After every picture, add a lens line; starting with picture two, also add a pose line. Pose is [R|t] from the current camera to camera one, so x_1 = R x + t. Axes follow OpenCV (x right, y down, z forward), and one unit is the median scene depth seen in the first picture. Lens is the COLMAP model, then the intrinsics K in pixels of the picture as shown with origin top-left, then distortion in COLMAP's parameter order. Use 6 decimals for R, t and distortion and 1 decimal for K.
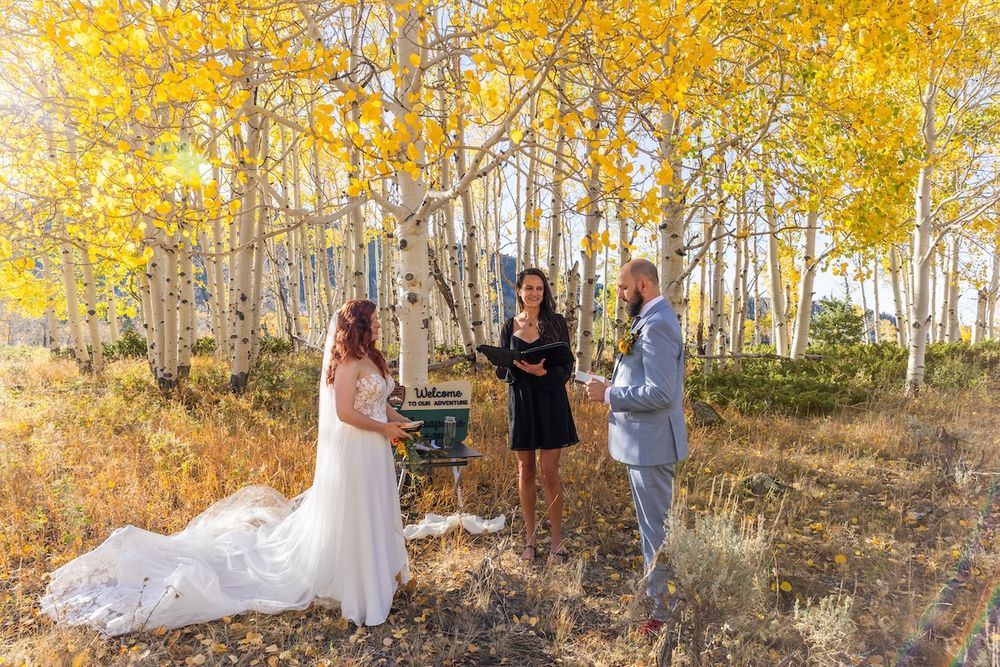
lens RADIAL K [[661.7, 0, 499.8], [0, 661.7, 322.8], [0, 0, 1]] dist [-0.005166, 0.002409]
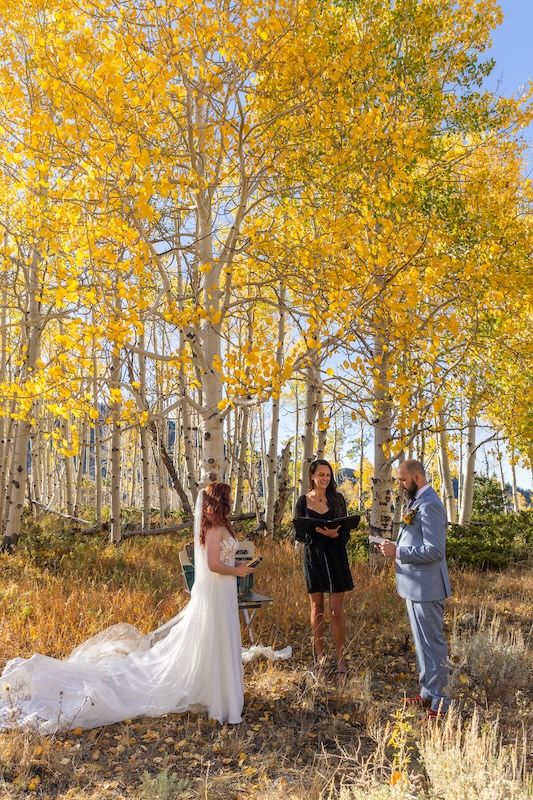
lens RADIAL K [[583.1, 0, 259.4], [0, 583.1, 425.6], [0, 0, 1]] dist [0.009056, -0.004782]
pose [[0.993176, 0.027235, 0.113401, -0.109734], [-0.014664, 0.993796, -0.110247, -0.008266], [-0.115700, 0.107832, 0.987414, -0.100437]]
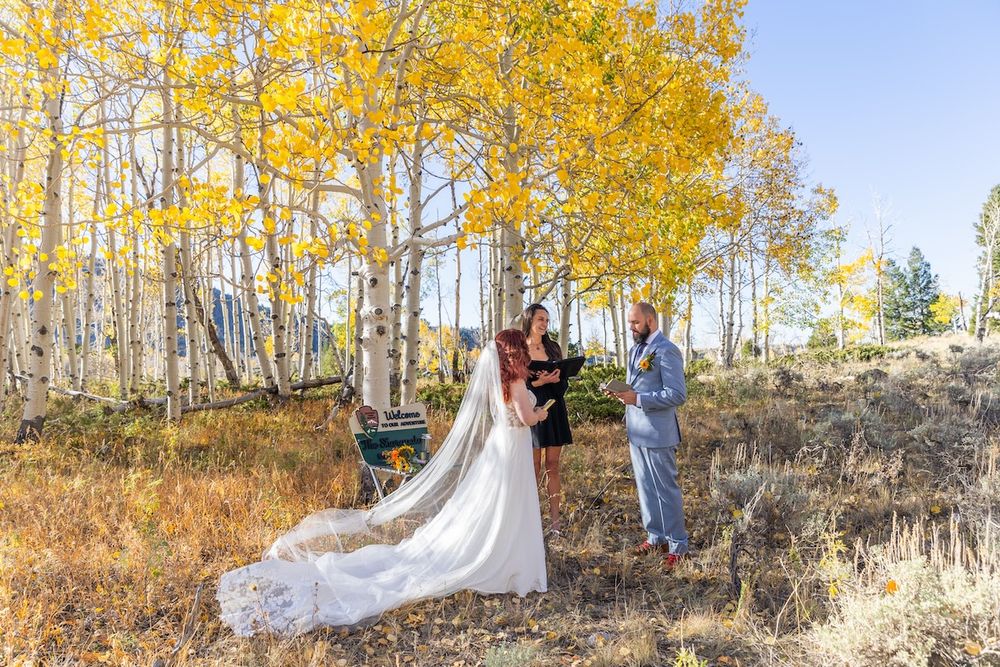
lens RADIAL K [[661.7, 0, 498.4], [0, 661.7, 330.9], [0, 0, 1]] dist [-0.005166, 0.002409]
pose [[0.908101, -0.004017, 0.418733, -0.263195], [0.018400, 0.999371, -0.030317, 0.000590], [-0.418347, 0.035235, 0.907603, -0.057803]]
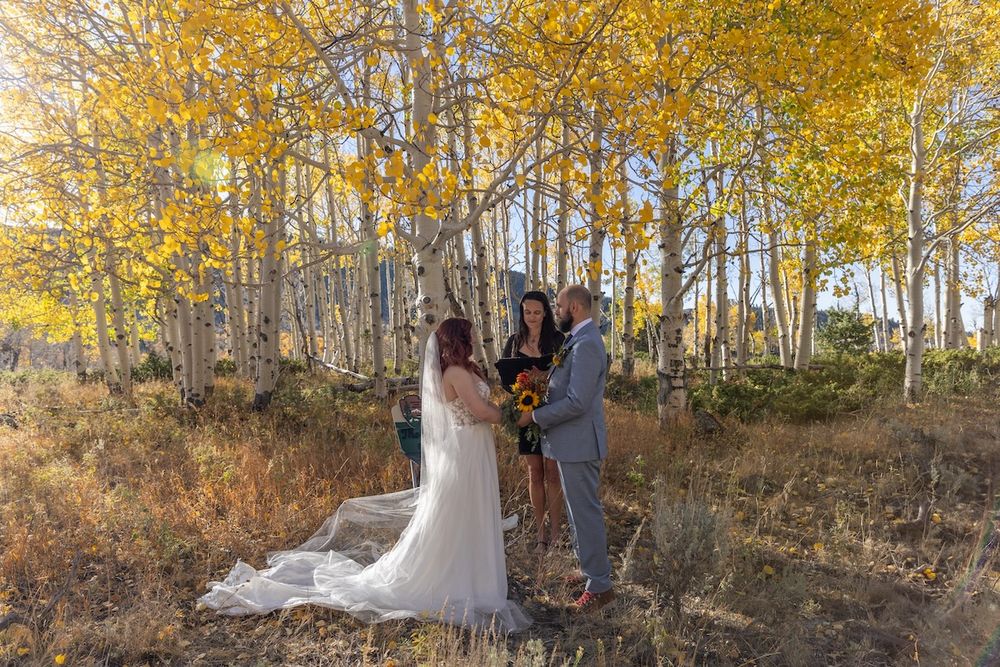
lens RADIAL K [[661.7, 0, 499.2], [0, 661.7, 330.3], [0, 0, 1]] dist [-0.005166, 0.002409]
pose [[0.999682, -0.019191, -0.016385, 0.000705], [0.018980, 0.999736, -0.012965, -0.001571], [0.016630, 0.012650, 0.999782, -0.063424]]
